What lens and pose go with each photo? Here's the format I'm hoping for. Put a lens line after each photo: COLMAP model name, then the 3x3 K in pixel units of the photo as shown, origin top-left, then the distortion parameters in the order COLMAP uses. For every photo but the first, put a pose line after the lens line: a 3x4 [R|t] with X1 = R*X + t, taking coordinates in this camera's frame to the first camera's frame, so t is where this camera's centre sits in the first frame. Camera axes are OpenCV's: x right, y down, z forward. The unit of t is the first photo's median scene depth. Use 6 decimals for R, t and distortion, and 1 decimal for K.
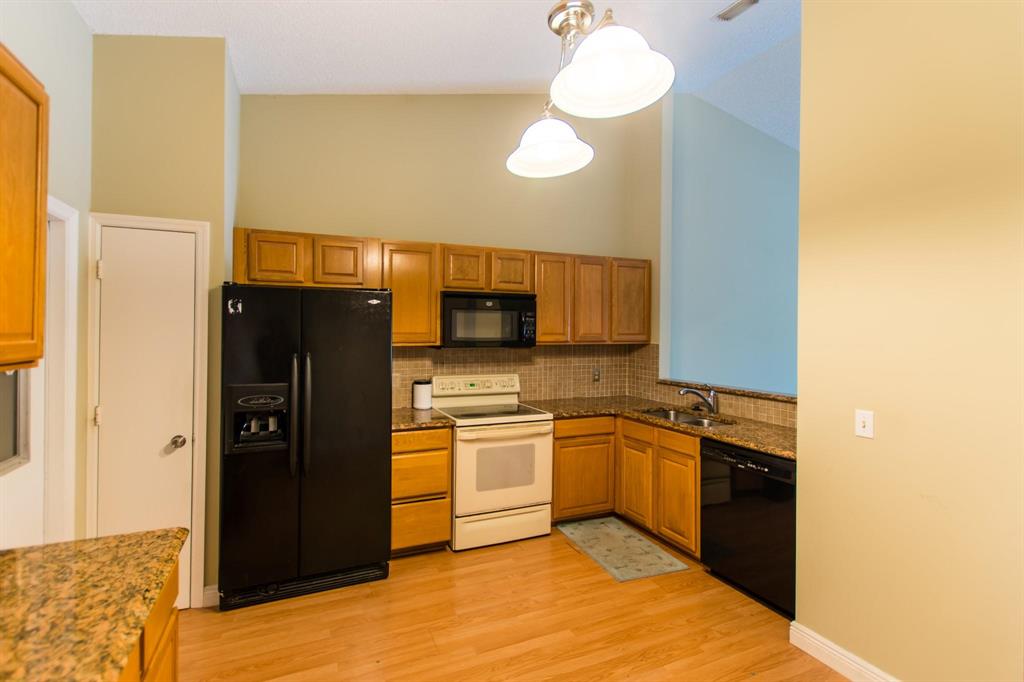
lens RADIAL K [[466.3, 0, 481.8], [0, 466.3, 329.1], [0, 0, 1]] dist [0.000853, -0.000165]
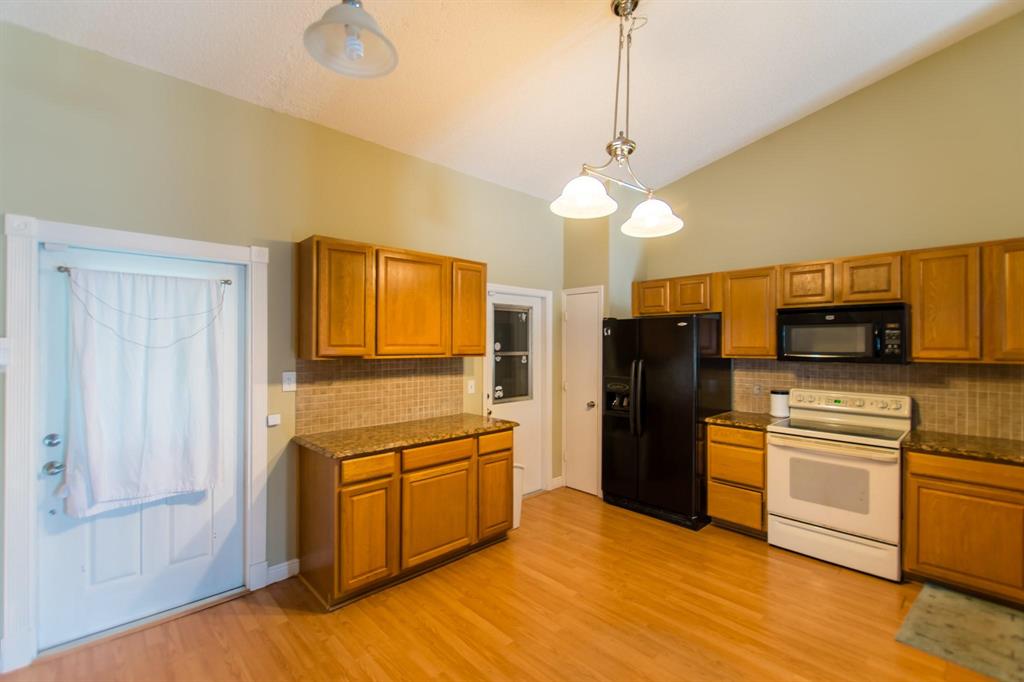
lens RADIAL K [[445.9, 0, 512.0], [0, 445.9, 341.0], [0, 0, 1]] dist [0.001779, 0.000051]
pose [[0.356351, -0.011933, -0.934276, 0.670110], [0.002083, 0.999926, -0.011977, 0.004862], [0.934350, 0.002322, 0.356350, 0.046036]]
